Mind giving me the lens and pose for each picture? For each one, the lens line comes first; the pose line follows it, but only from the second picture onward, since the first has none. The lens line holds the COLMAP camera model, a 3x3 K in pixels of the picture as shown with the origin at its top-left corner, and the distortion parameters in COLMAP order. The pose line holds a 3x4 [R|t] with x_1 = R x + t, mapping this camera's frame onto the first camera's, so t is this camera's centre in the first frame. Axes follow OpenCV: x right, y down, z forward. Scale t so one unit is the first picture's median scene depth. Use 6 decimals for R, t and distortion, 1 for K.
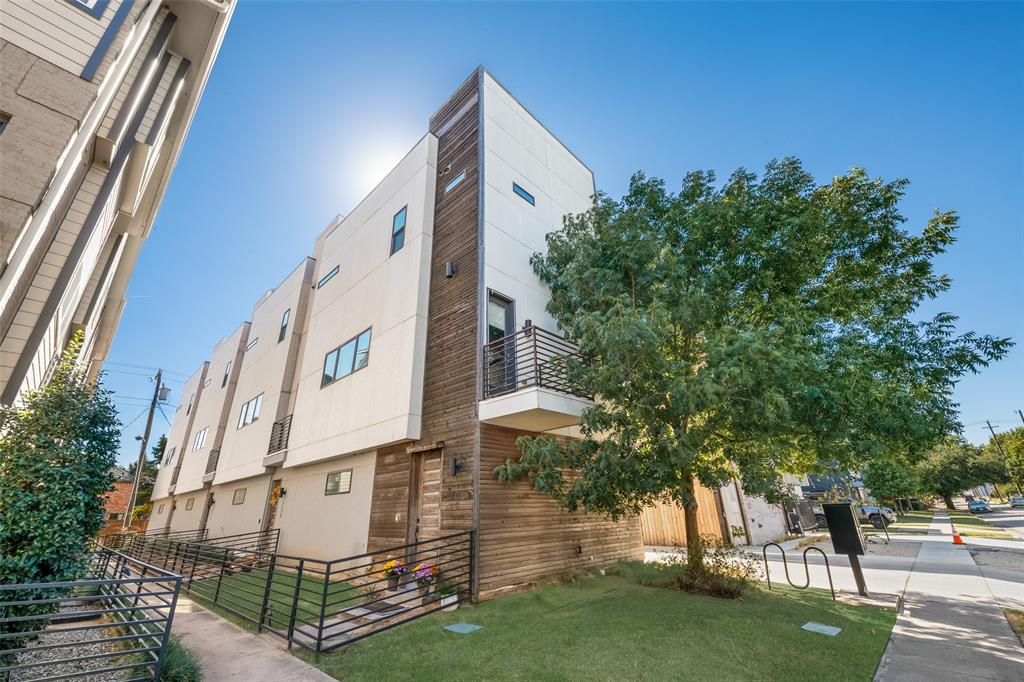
lens RADIAL K [[411.7, 0, 517.4], [0, 411.7, 339.0], [0, 0, 1]] dist [0.001012, -0.001988]
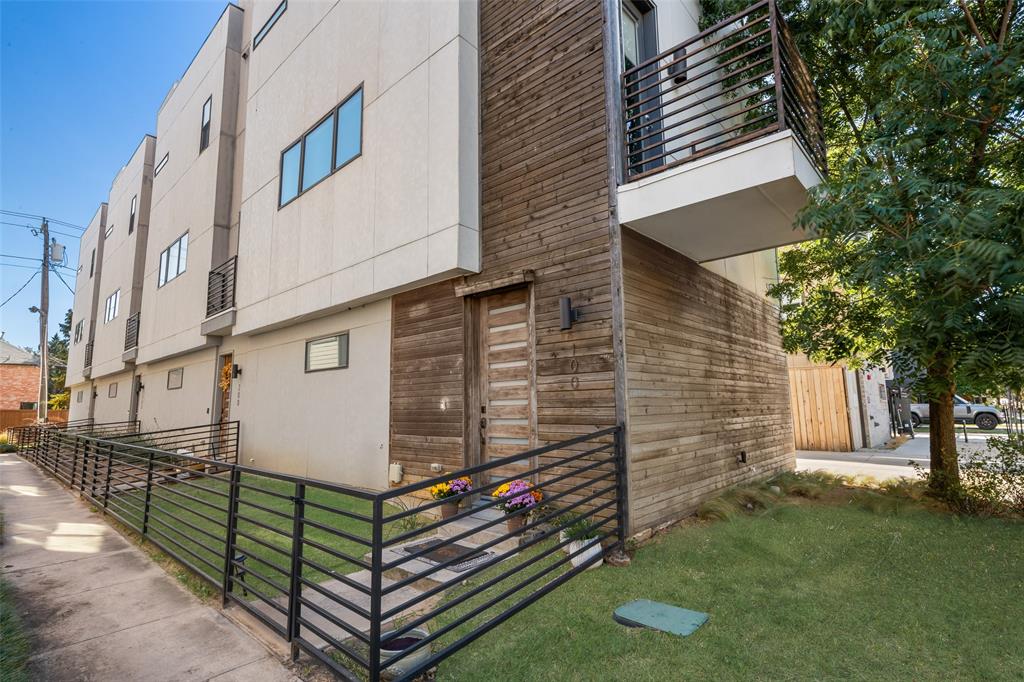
lens RADIAL K [[475.6, 0, 509.6], [0, 475.6, 343.4], [0, 0, 1]] dist [0.001887, -0.000680]
pose [[0.999487, 0.015388, 0.028092, -0.207494], [-0.022142, 0.965671, 0.258823, 0.166137], [-0.023145, -0.259312, 0.965516, 0.354140]]
